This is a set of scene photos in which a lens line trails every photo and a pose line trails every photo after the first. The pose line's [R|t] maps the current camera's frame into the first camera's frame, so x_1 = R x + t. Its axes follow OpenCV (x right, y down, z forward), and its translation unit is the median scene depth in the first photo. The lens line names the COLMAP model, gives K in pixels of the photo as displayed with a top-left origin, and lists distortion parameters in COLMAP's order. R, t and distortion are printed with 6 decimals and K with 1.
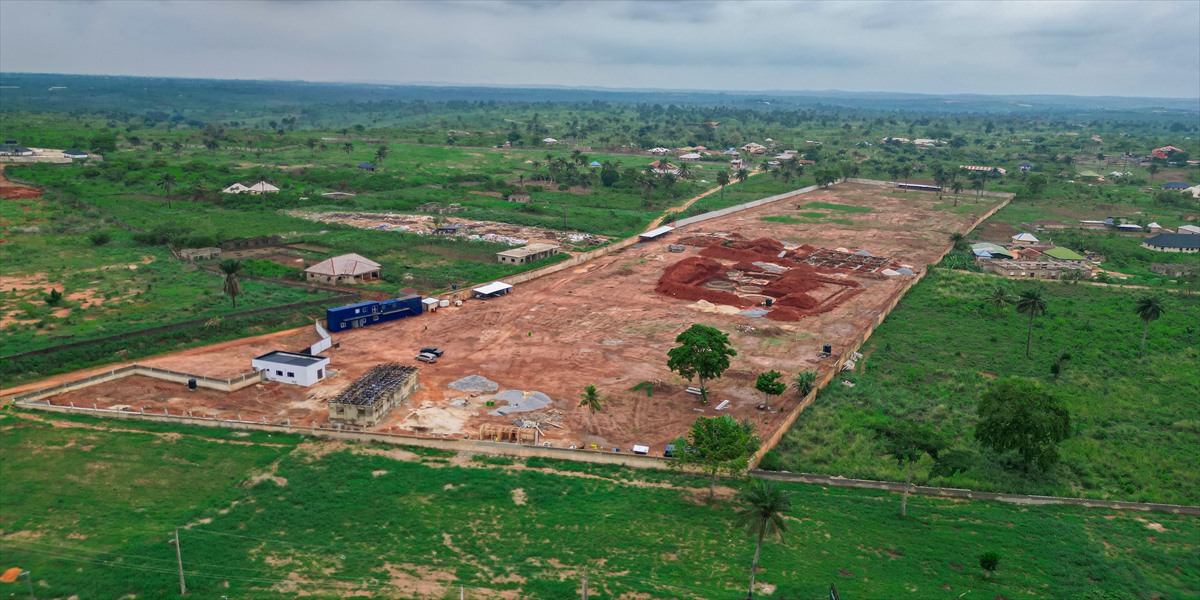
lens RADIAL K [[848.4, 0, 600.0], [0, 848.4, 300.0], [0, 0, 1]] dist [0.072986, -0.075074]
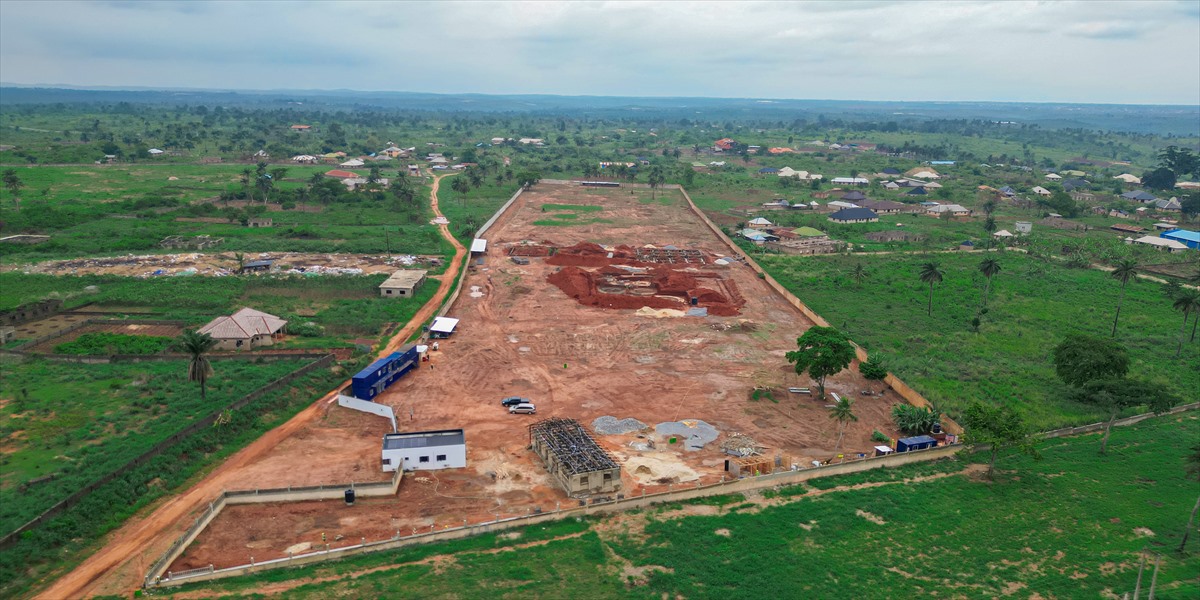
lens RADIAL K [[848.4, 0, 600.0], [0, 848.4, 300.0], [0, 0, 1]] dist [0.072986, -0.075074]
pose [[0.857217, -0.128043, 0.498783, -0.434598], [0.127645, 0.991199, 0.035078, -0.050975], [-0.498884, 0.033598, 0.866017, 0.145377]]
